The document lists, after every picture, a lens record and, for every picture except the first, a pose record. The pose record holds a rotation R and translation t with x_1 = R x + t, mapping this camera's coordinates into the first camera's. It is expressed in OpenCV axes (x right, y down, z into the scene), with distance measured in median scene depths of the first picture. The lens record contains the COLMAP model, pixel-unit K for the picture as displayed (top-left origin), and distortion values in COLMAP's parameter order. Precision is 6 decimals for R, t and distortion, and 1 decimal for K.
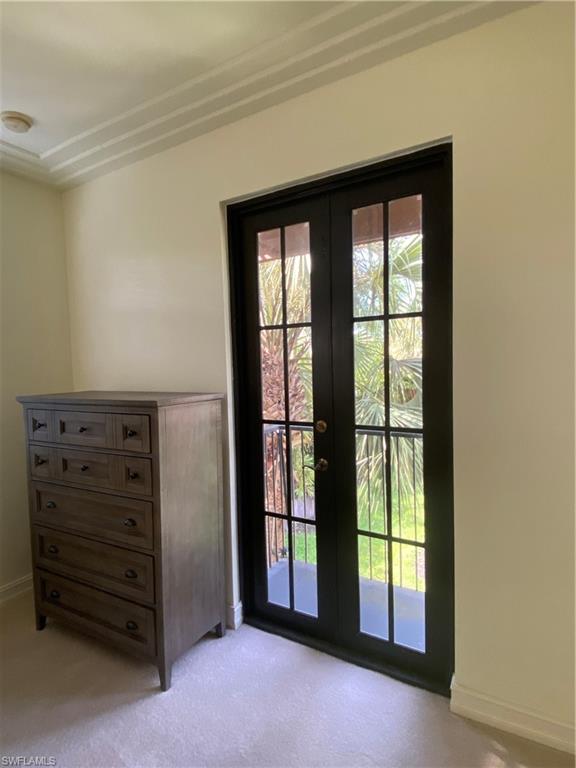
lens RADIAL K [[408.0, 0, 295.7], [0, 408.0, 384.7], [0, 0, 1]] dist [0.013568, -0.013624]
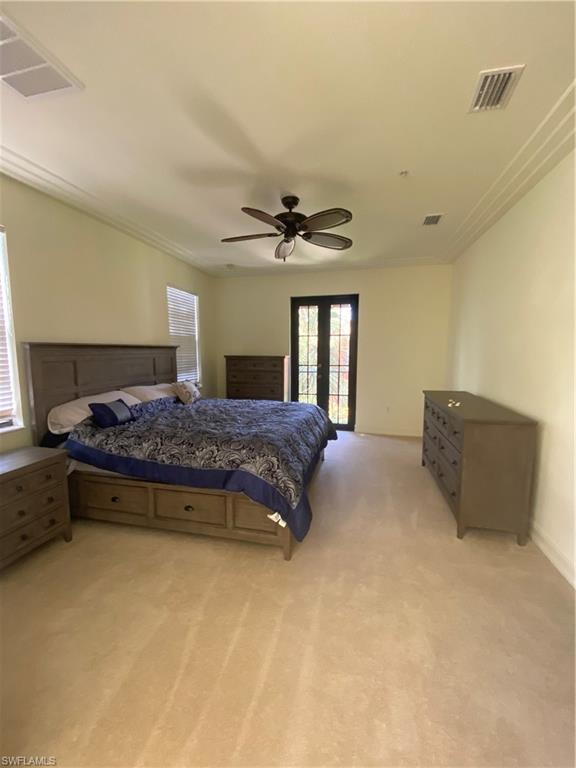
lens RADIAL K [[308.0, 0, 297.0], [0, 308.0, 385.2], [0, 0, 1]] dist [-0.029020, -0.001936]
pose [[0.953443, -0.005591, 0.301522, -0.900131], [-0.013459, 0.998043, 0.061065, 0.108593], [-0.301274, -0.062280, 0.951502, -1.415126]]
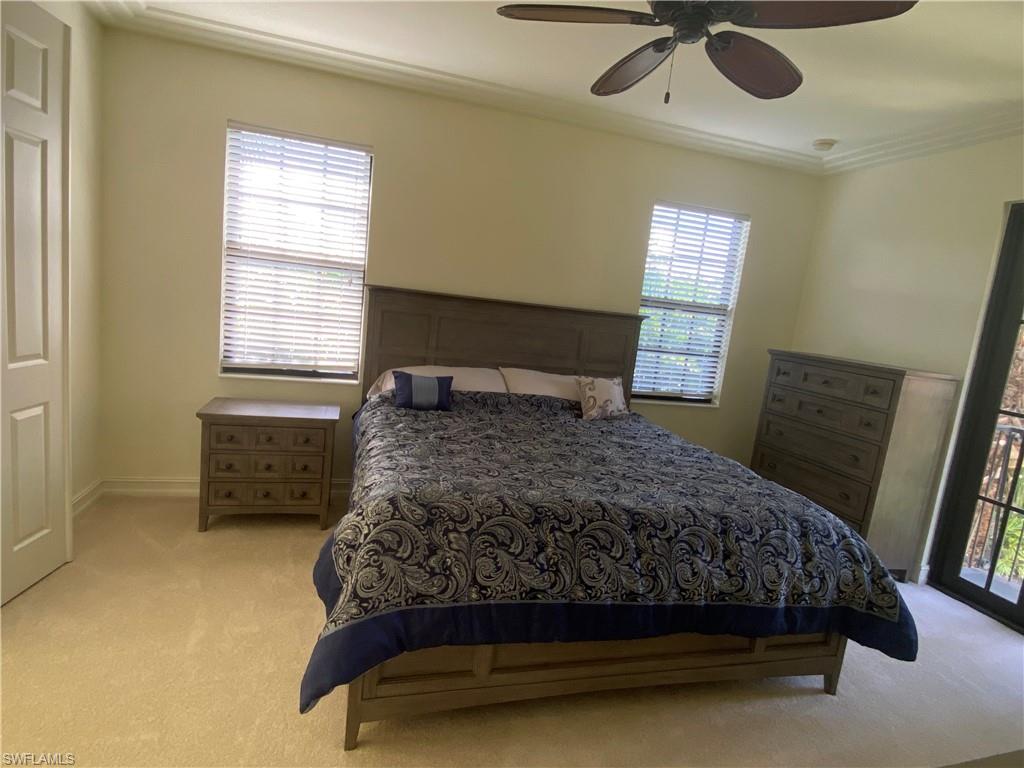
lens RADIAL K [[544.0, 0, 519.4], [0, 544.0, 381.1], [0, 0, 1]] dist [0.013568, -0.013624]
pose [[0.696170, 0.205273, -0.687903, 0.007277], [-0.159222, 0.978531, 0.130862, 0.031467], [0.699997, 0.018427, 0.713908, -0.923745]]
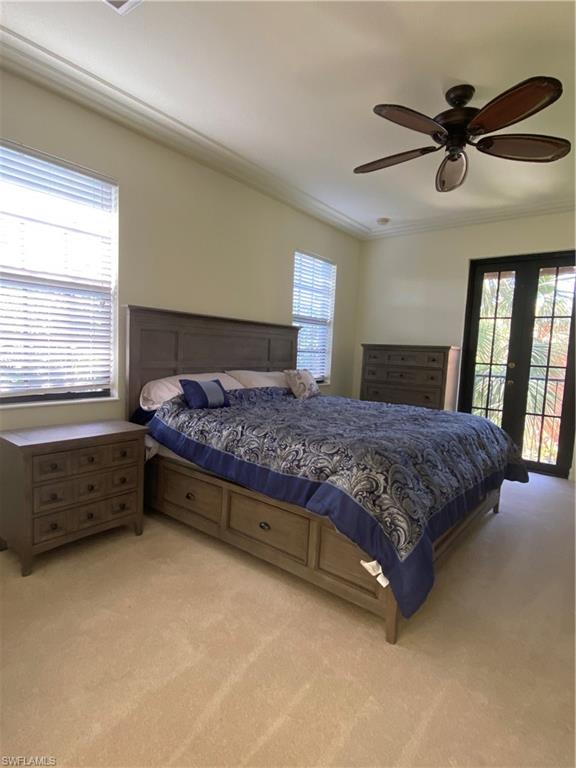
lens RADIAL K [[408.0, 0, 290.0], [0, 408.0, 386.4], [0, 0, 1]] dist [0.013568, -0.013624]
pose [[0.984528, 0.084046, -0.153757, -0.747781], [-0.076917, 0.995694, 0.051748, 0.187246], [0.157444, -0.039121, 0.986753, -1.332008]]
